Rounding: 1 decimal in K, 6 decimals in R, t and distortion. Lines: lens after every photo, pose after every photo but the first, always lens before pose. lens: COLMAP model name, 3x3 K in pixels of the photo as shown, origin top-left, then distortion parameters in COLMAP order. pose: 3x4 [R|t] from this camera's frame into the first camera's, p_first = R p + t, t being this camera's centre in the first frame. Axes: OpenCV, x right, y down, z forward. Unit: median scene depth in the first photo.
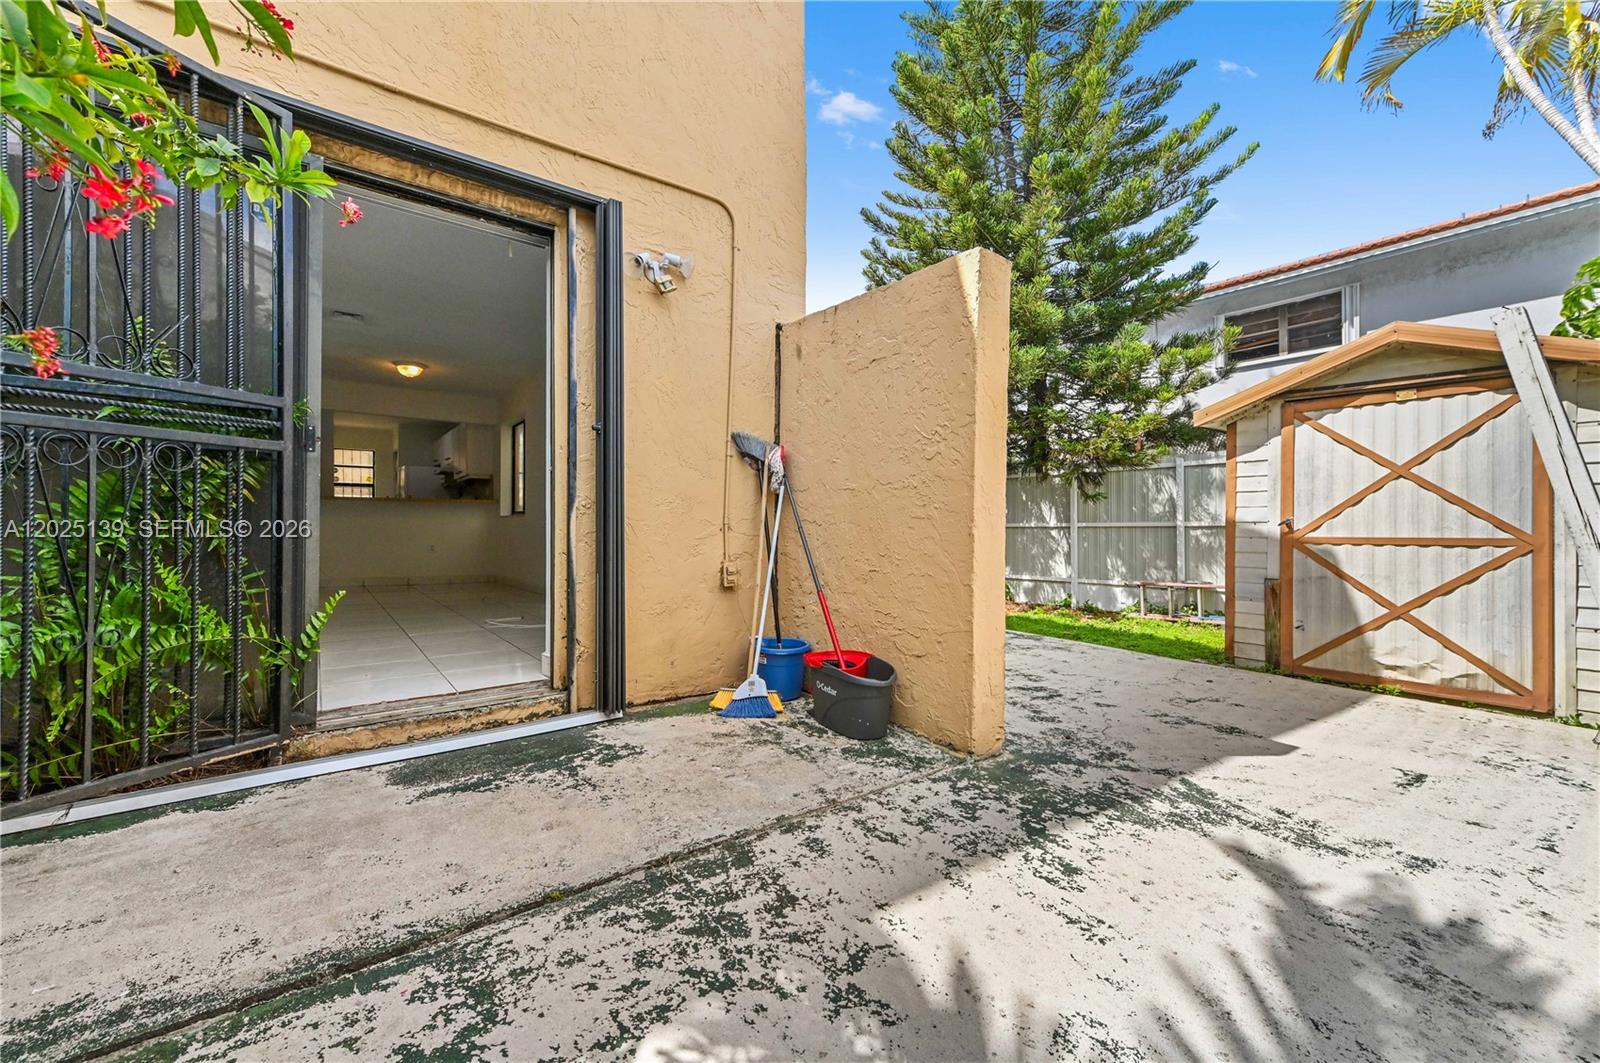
lens RADIAL K [[643.2, 0, 794.8], [0, 643.2, 527.3], [0, 0, 1]] dist [0.009522, 0.000100]
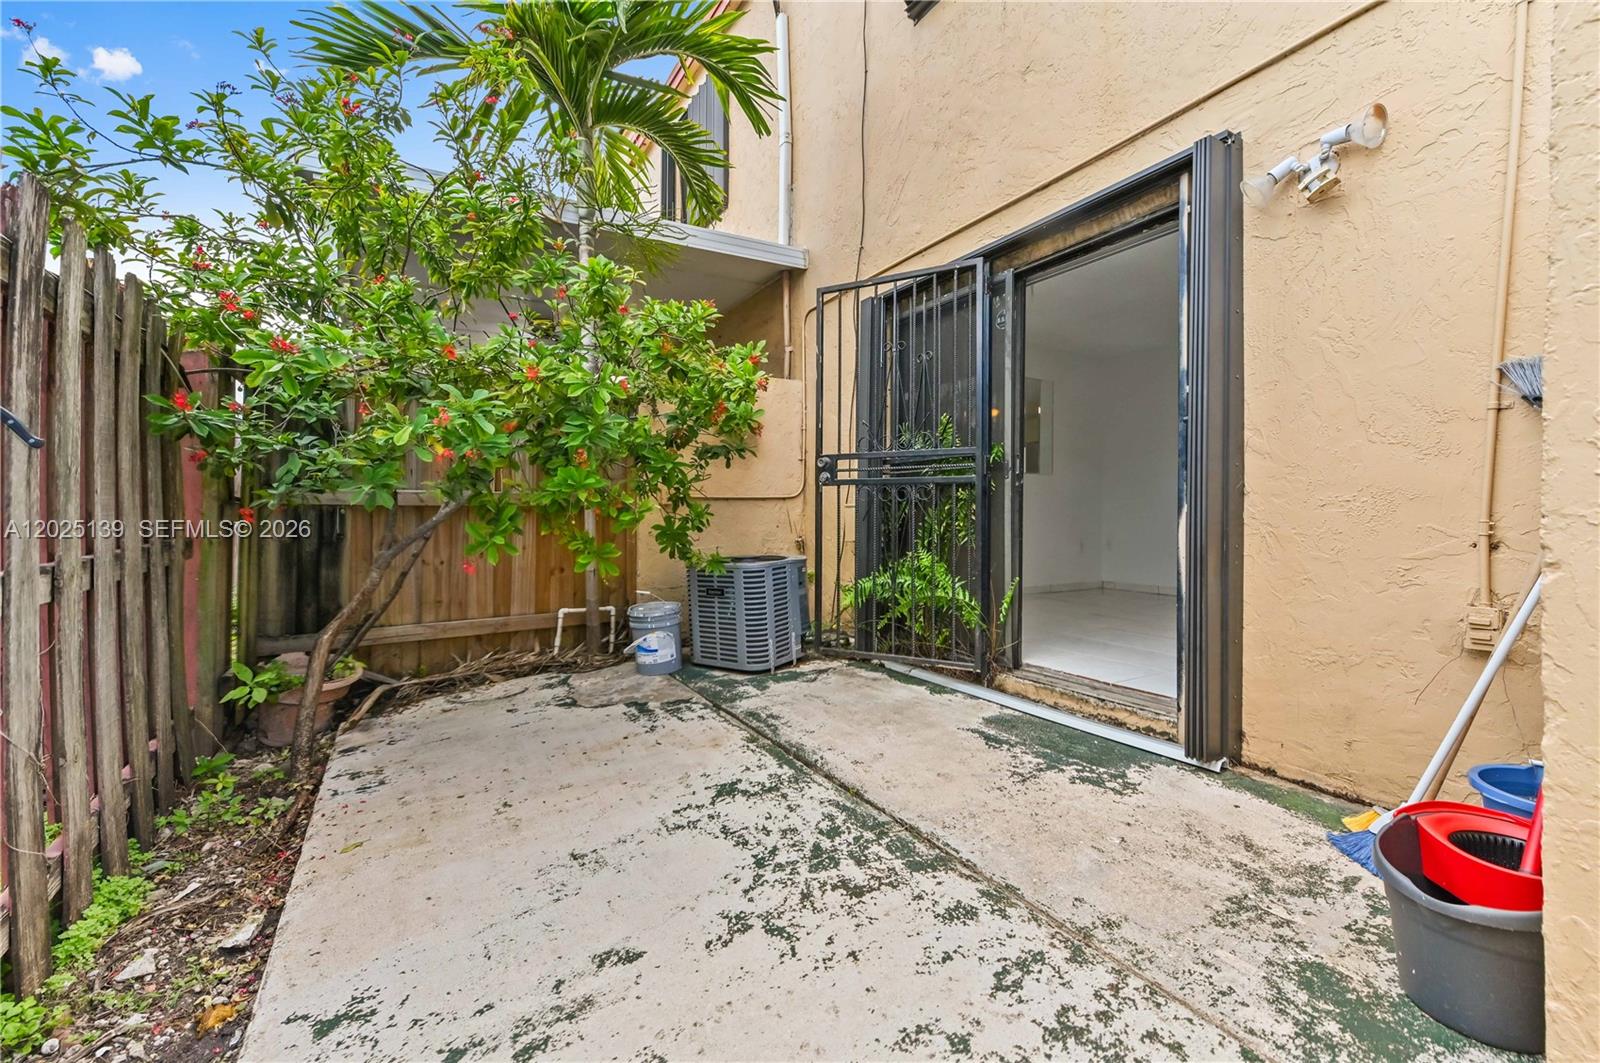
lens RADIAL K [[638.7, 0, 807.5], [0, 638.7, 536.0], [0, 0, 1]] dist [0.002782, 0.000117]
pose [[-0.091490, 0.028574, -0.995396, 0.874862], [-0.002322, 0.999579, 0.028908, -0.038258], [0.995803, 0.004956, -0.091385, 0.851737]]
